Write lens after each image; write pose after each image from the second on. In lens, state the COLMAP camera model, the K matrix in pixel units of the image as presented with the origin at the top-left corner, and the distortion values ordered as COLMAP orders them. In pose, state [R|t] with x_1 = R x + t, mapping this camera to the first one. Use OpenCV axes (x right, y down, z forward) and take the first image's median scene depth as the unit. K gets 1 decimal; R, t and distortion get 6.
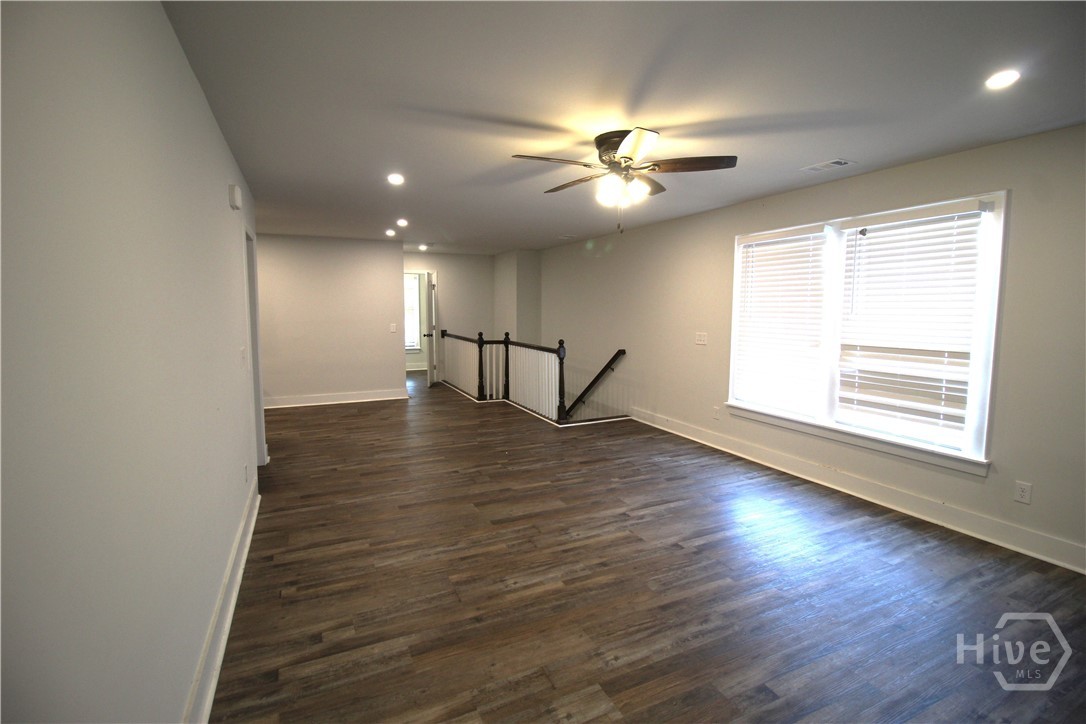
lens RADIAL K [[506.1, 0, 548.2], [0, 506.1, 359.3], [0, 0, 1]] dist [-0.000406, -0.000211]
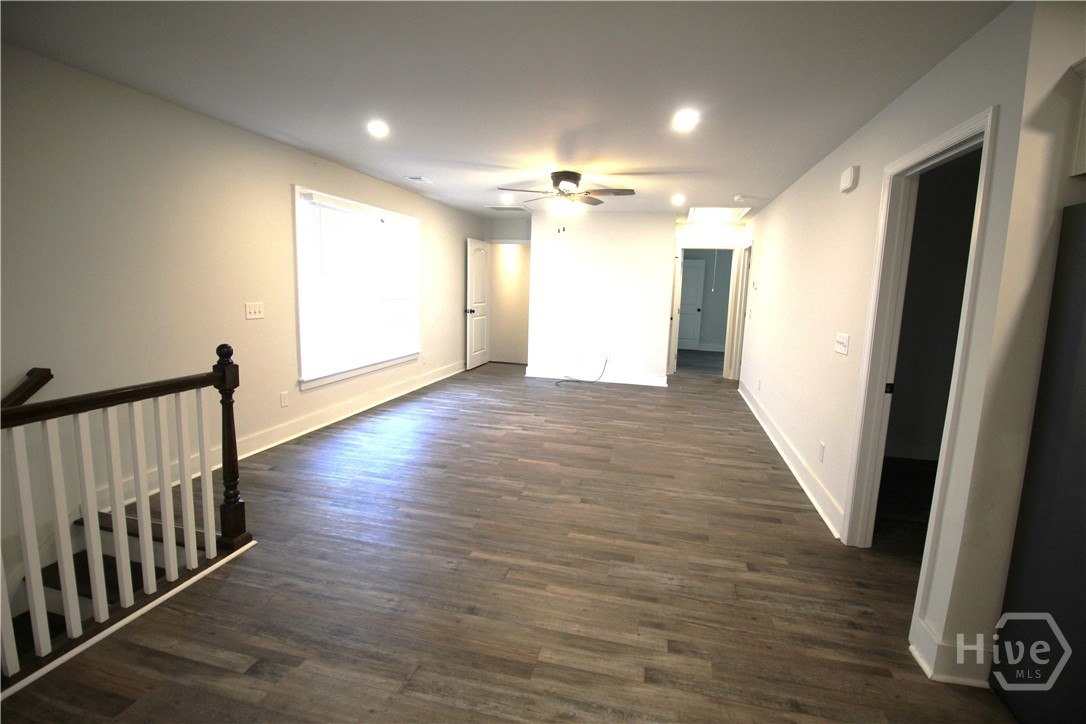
lens RADIAL K [[506.1, 0, 547.4], [0, 506.1, 358.9], [0, 0, 1]] dist [-0.000406, -0.000211]
pose [[-0.779633, -0.124041, 0.613829, -0.680840], [0.024503, 0.973394, 0.227823, -0.183877], [-0.625757, 0.192659, -0.755851, 1.848599]]
